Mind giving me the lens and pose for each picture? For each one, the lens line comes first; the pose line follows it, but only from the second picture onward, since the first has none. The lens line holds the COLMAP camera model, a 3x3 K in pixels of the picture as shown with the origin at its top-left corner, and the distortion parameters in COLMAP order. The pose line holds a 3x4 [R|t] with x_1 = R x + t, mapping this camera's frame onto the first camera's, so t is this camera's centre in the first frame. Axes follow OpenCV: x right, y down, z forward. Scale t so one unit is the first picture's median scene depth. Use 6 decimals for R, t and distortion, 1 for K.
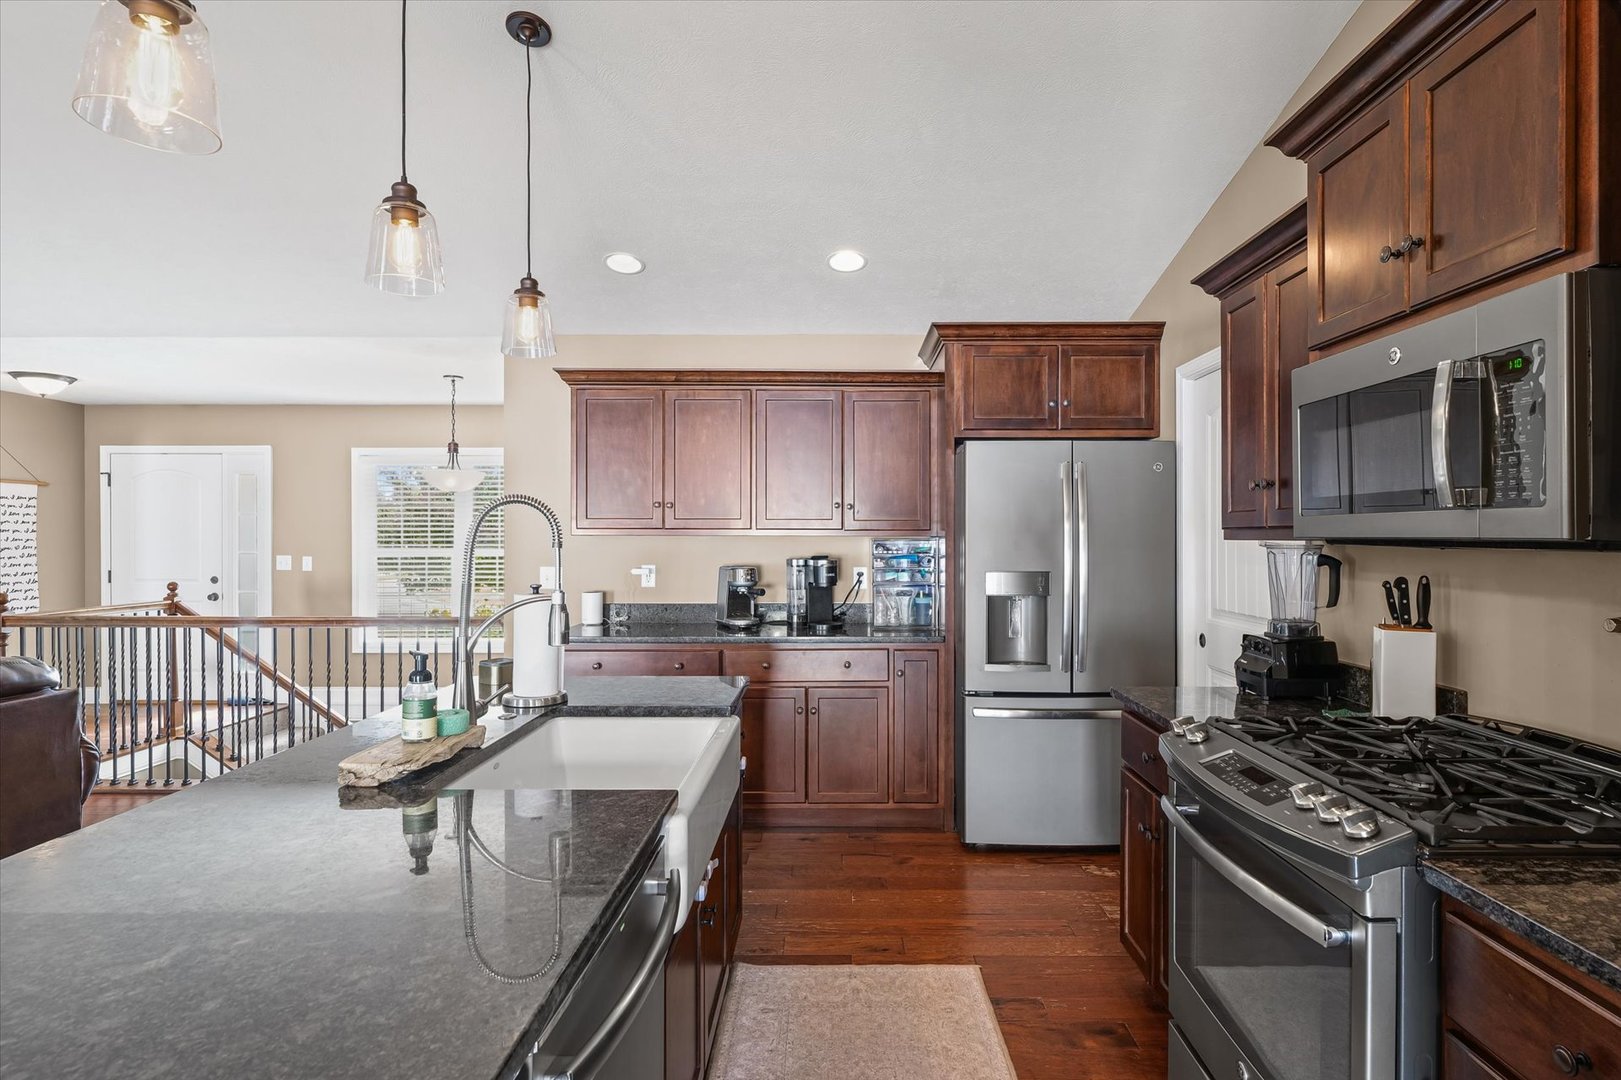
lens RADIAL K [[848.9, 0, 837.2], [0, 848.9, 539.7], [0, 0, 1]] dist [0.001796, -0.000082]
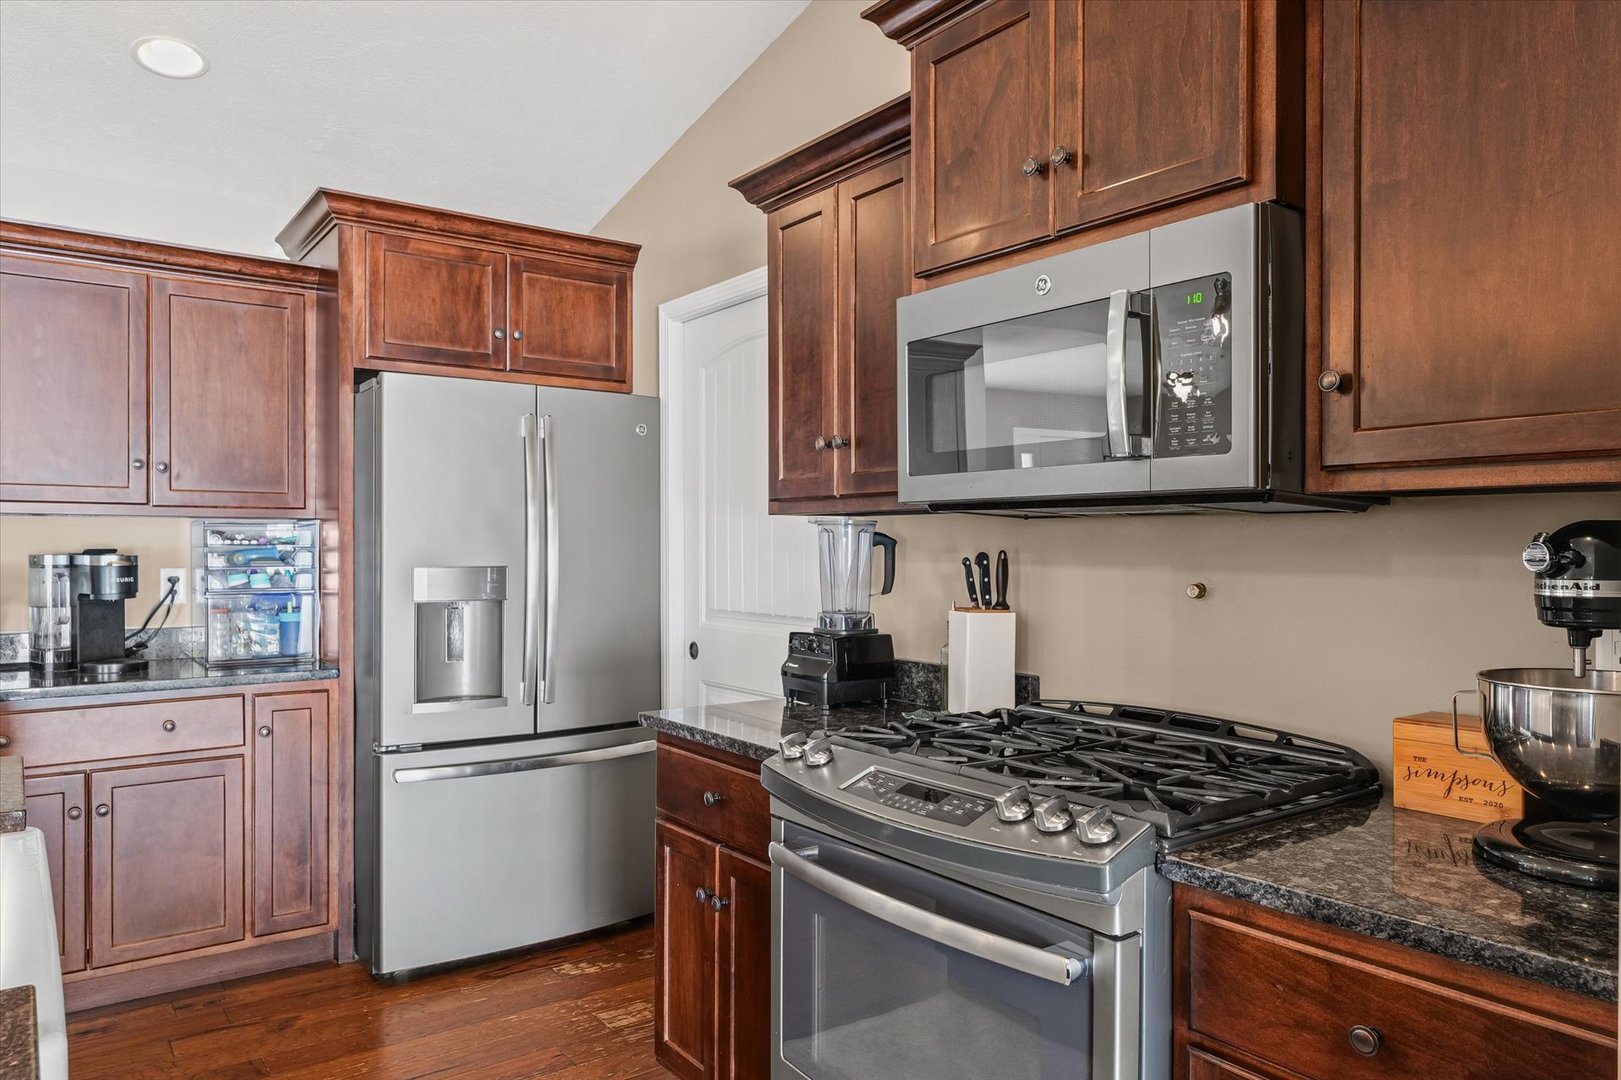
lens RADIAL K [[1089.2, 0, 807.7], [0, 1089.2, 551.5], [0, 0, 1]] dist [0.002019, -0.000086]
pose [[0.806813, -0.002018, 0.590804, -0.079121], [0.000802, 0.999997, 0.002321, 0.021270], [-0.590807, -0.001398, 0.806812, 0.102925]]
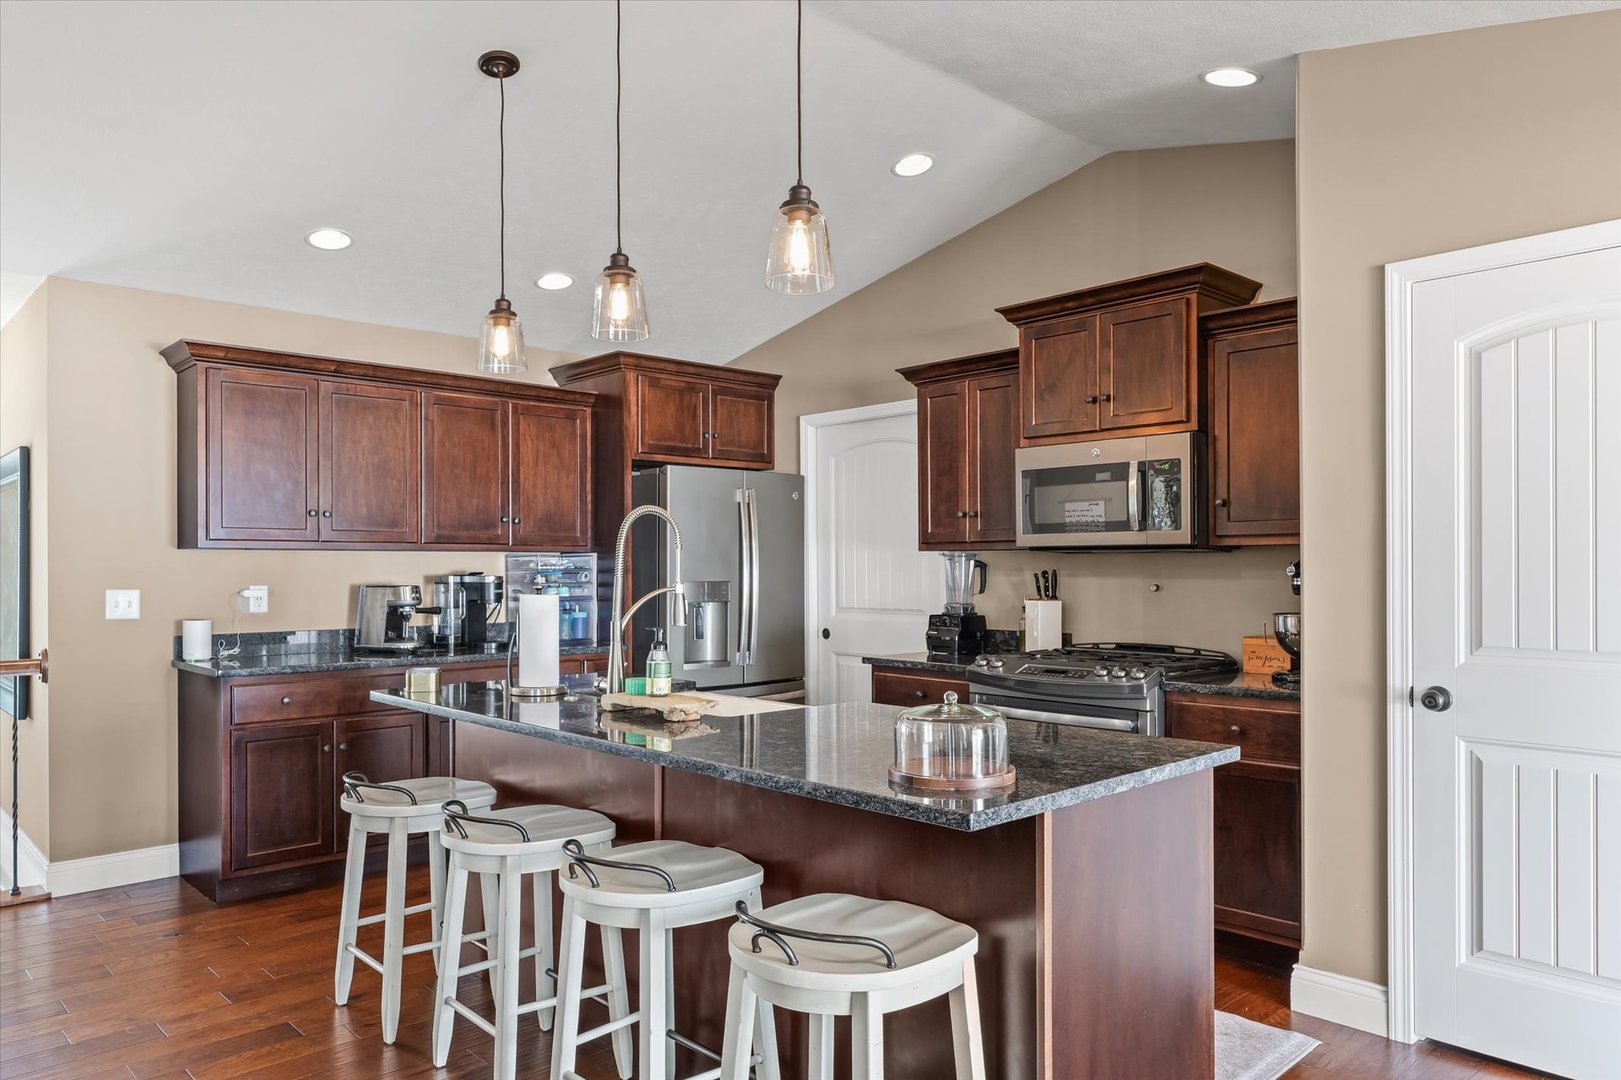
lens RADIAL K [[1099.8, 0, 803.7], [0, 1099.8, 568.6], [0, 0, 1]] dist [0.000759, -0.000411]
pose [[0.731438, -0.004359, 0.681894, -0.651844], [0.006847, 0.999976, -0.000952, 0.020593], [-0.681874, 0.005365, 0.731450, -0.164841]]
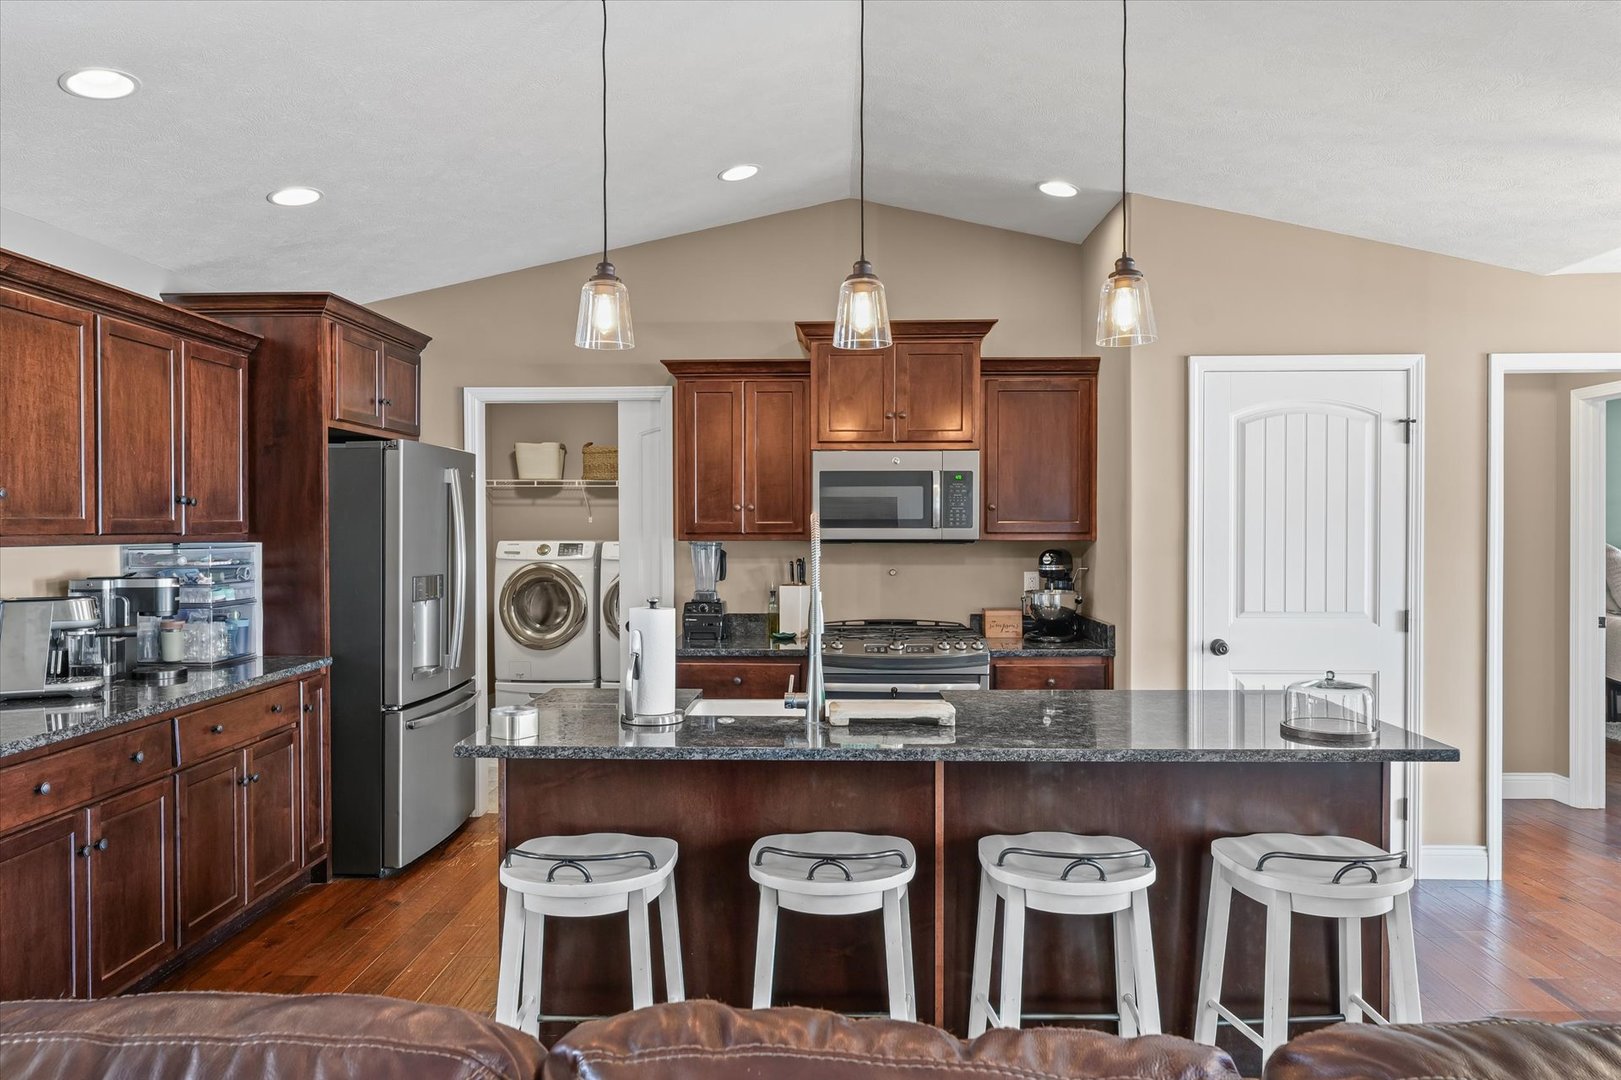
lens RADIAL K [[1089.2, 0, 807.7], [0, 1089.2, 551.5], [0, 0, 1]] dist [0.002019, -0.000086]
pose [[0.023576, -0.027046, 0.999356, -0.964791], [0.005441, 0.999623, 0.026925, -0.020910], [-0.999707, 0.004802, 0.023714, 0.485859]]
